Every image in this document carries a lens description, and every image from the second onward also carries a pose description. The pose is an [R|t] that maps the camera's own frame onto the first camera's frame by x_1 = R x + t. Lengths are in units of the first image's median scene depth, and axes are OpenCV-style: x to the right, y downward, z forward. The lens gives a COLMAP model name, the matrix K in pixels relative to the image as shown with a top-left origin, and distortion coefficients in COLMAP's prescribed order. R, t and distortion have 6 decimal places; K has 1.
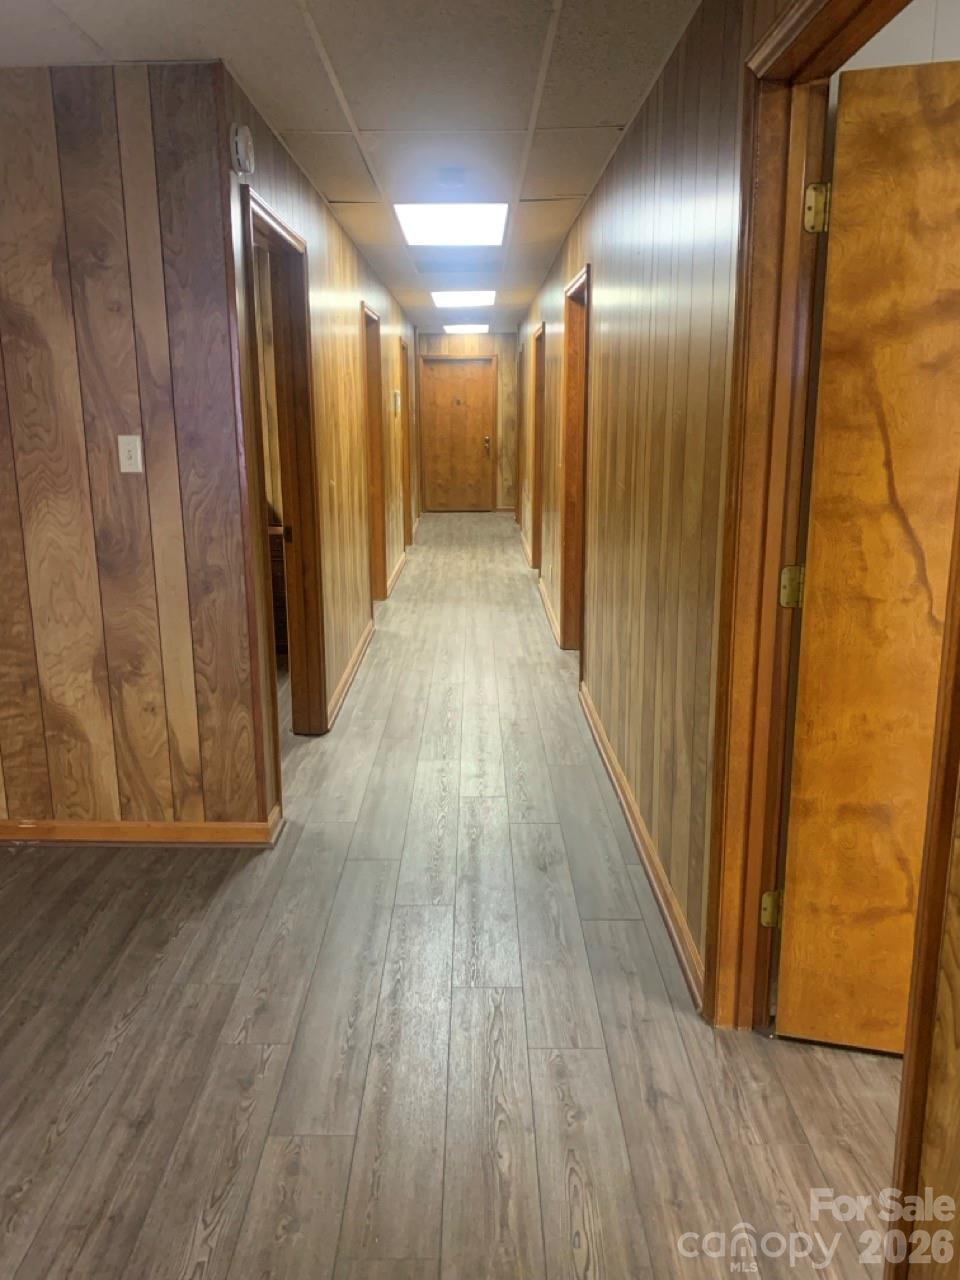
lens RADIAL K [[957.8, 0, 482.8], [0, 957.8, 631.6], [0, 0, 1]] dist [0.004899, 0.002030]
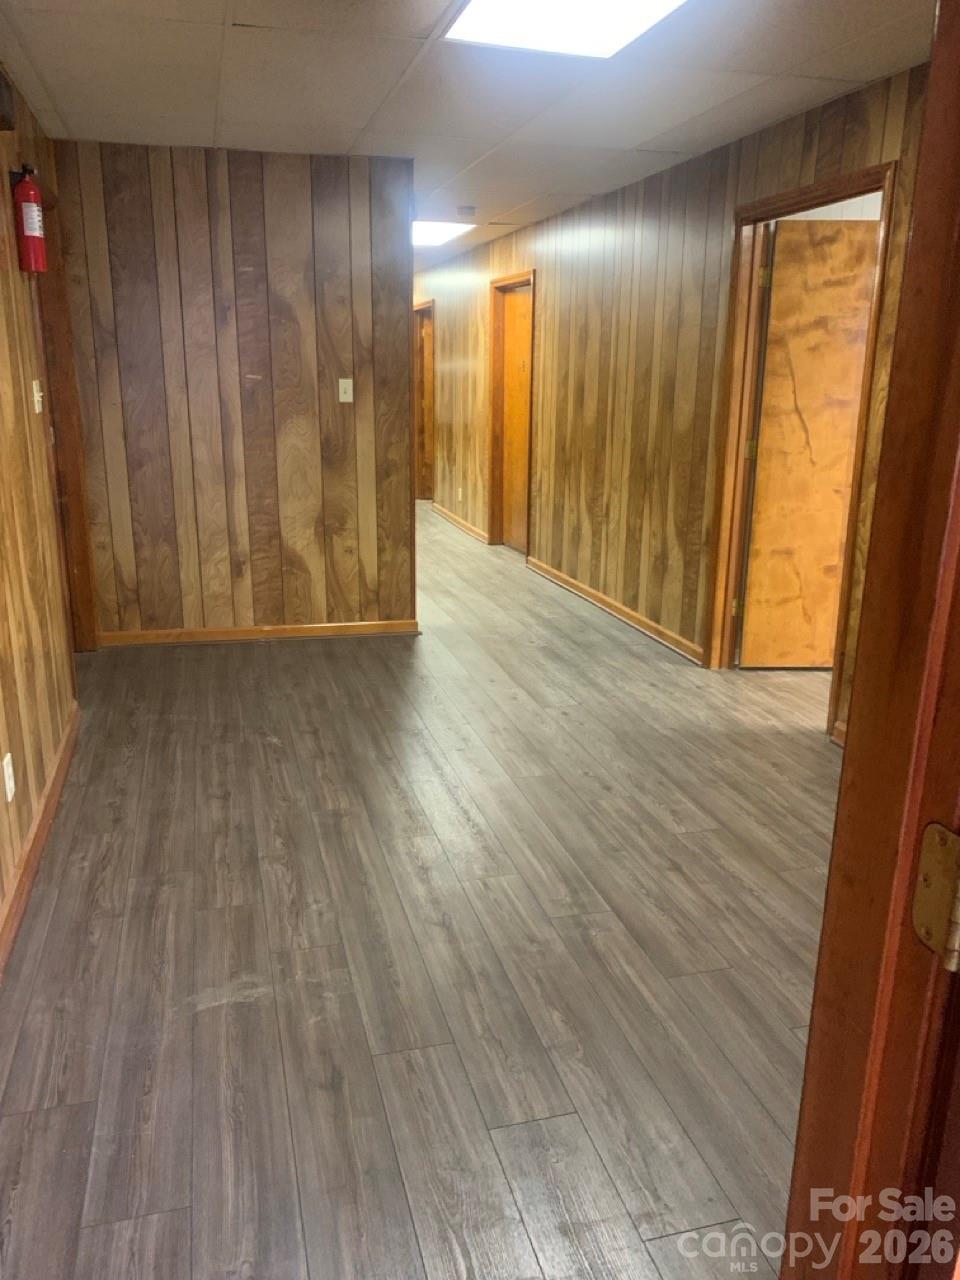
lens RADIAL K [[950.9, 0, 480.0], [0, 950.9, 640.0], [0, 0, 1]] dist [0.027595, -0.003166]
pose [[0.964598, -0.058272, 0.257207, -0.591170], [0.046966, 0.997650, 0.049891, 0.171991], [-0.259510, -0.036045, 0.965068, -0.660197]]
